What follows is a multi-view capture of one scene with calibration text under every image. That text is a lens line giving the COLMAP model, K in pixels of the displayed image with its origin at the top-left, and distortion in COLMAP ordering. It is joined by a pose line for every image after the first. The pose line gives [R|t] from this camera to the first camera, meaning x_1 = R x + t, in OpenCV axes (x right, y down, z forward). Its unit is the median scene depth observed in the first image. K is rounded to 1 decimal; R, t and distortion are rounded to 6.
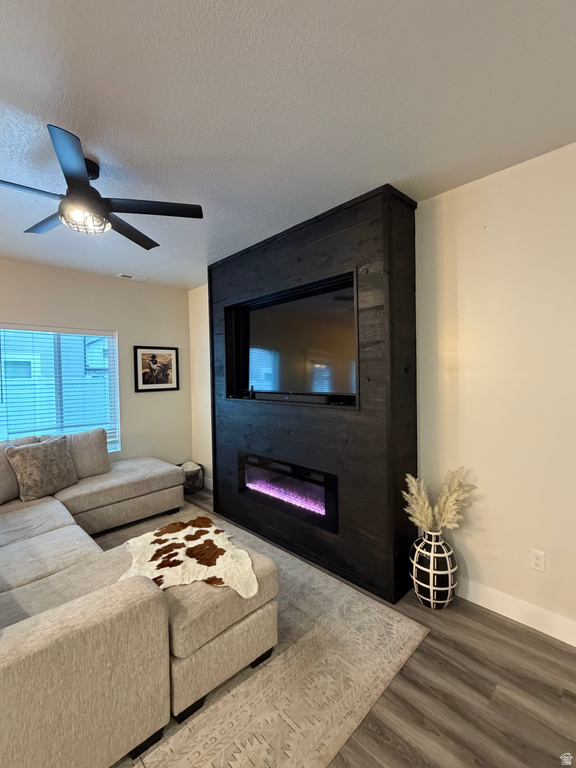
lens RADIAL K [[329.3, 0, 288.0], [0, 329.3, 384.0], [0, 0, 1]] dist [-0.011812, -0.000080]
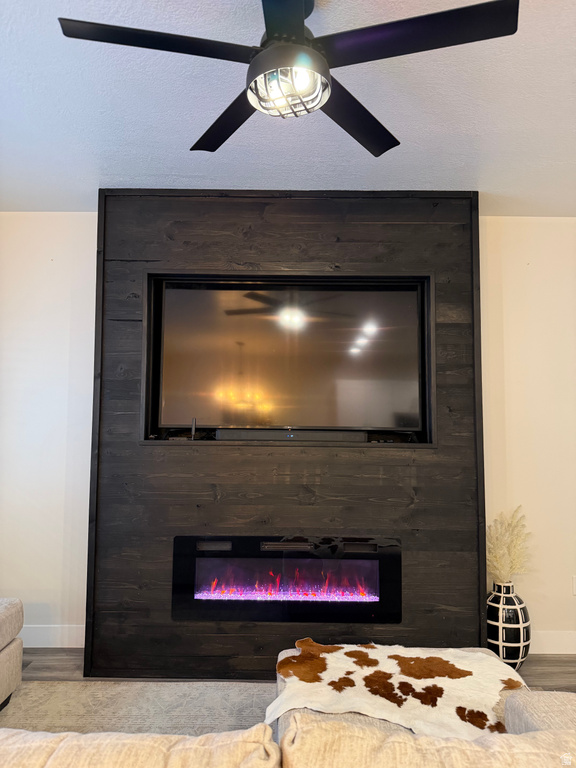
lens RADIAL K [[534.7, 0, 288.0], [0, 534.7, 384.0], [0, 0, 1]] dist [0.079210, -0.094634]
pose [[0.712224, 0.064988, 0.698938, -1.021418], [-0.002892, 0.995968, -0.089660, 0.046113], [-0.701947, 0.061837, 0.709540, 0.333076]]
